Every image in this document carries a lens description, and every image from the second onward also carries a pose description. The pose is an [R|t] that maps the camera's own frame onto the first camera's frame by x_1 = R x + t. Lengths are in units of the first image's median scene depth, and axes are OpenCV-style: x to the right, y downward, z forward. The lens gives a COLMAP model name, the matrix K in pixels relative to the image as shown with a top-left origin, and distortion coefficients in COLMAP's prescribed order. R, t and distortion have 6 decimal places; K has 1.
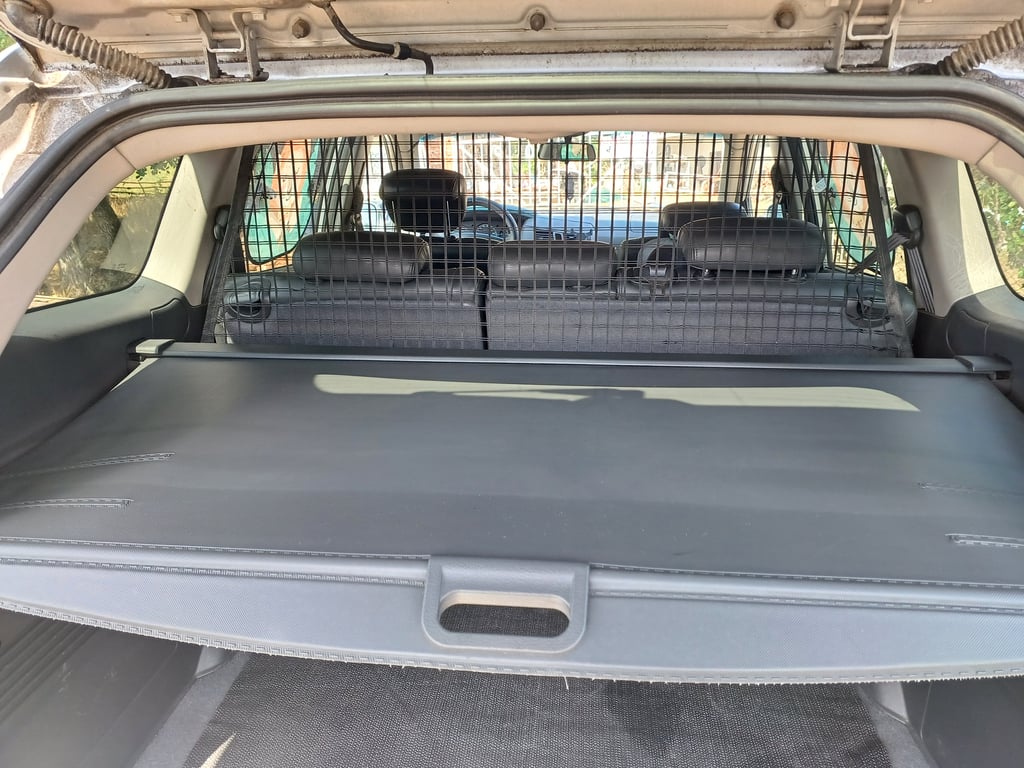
lens RADIAL K [[708.2, 0, 513.4], [0, 708.2, 343.2], [0, 0, 1]] dist [0.108719, -0.106025]
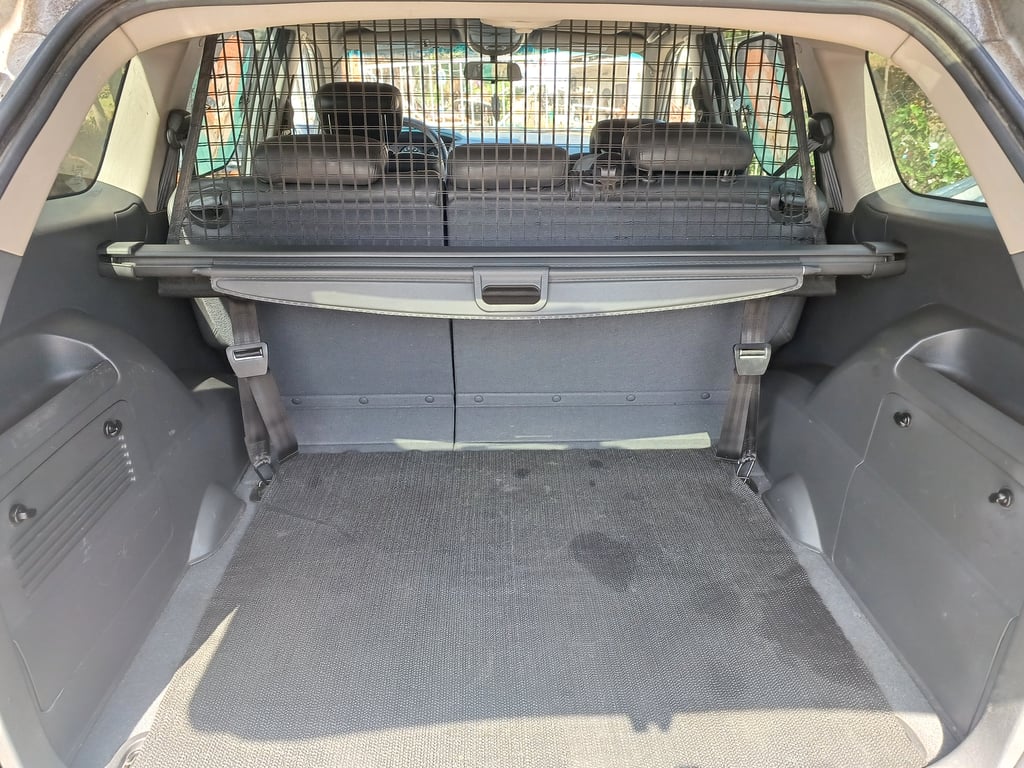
lens RADIAL K [[708.2, 0, 513.4], [0, 708.2, 343.2], [0, 0, 1]] dist [0.108719, -0.106025]
pose [[0.990979, -0.038291, 0.128430, -0.090076], [0.028130, 0.996396, 0.080022, 0.066502], [-0.131032, -0.075688, 0.988485, -0.071570]]
